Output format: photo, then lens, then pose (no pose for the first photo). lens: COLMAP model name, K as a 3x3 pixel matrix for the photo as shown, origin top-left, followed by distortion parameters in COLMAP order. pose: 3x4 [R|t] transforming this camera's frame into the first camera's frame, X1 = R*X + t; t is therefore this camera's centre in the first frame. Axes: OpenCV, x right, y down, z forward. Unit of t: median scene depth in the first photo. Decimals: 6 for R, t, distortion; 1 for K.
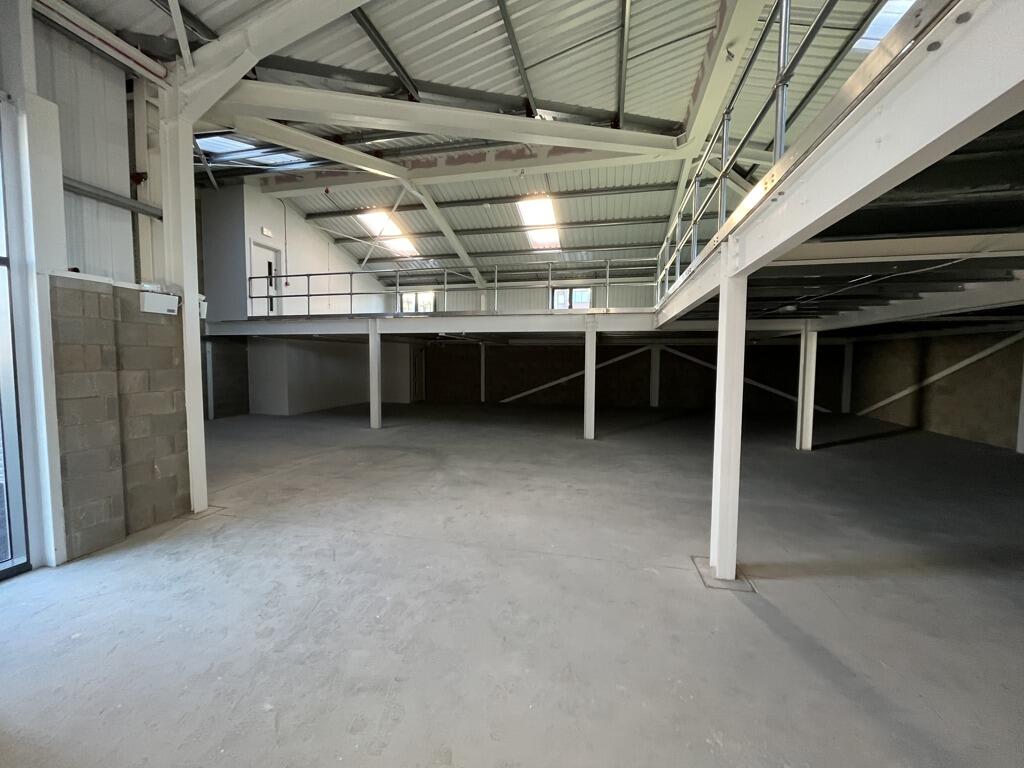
lens RADIAL K [[415.0, 0, 510.6], [0, 415.0, 383.8], [0, 0, 1]] dist [-0.001294, -0.000536]
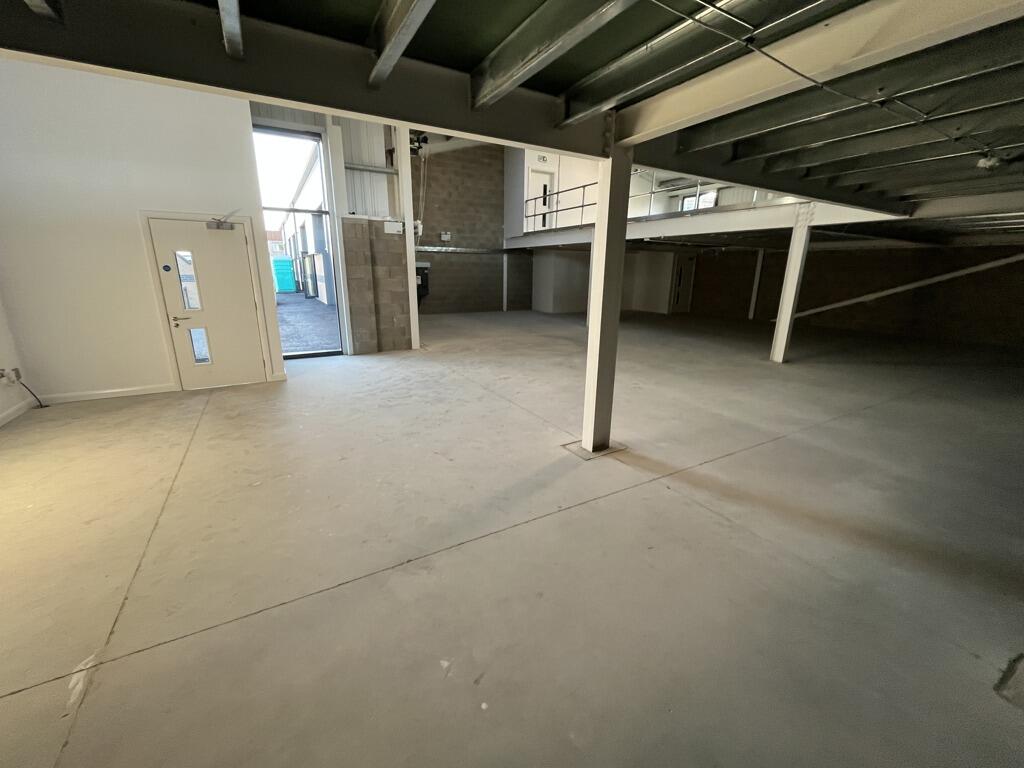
lens RADIAL K [[415.0, 0, 510.6], [0, 415.0, 383.8], [0, 0, 1]] dist [-0.001294, -0.000536]
pose [[0.686088, 0.194097, -0.701149, 0.857329], [-0.051356, 0.974271, 0.219452, 0.042162], [0.725704, -0.114555, 0.678403, 0.070543]]
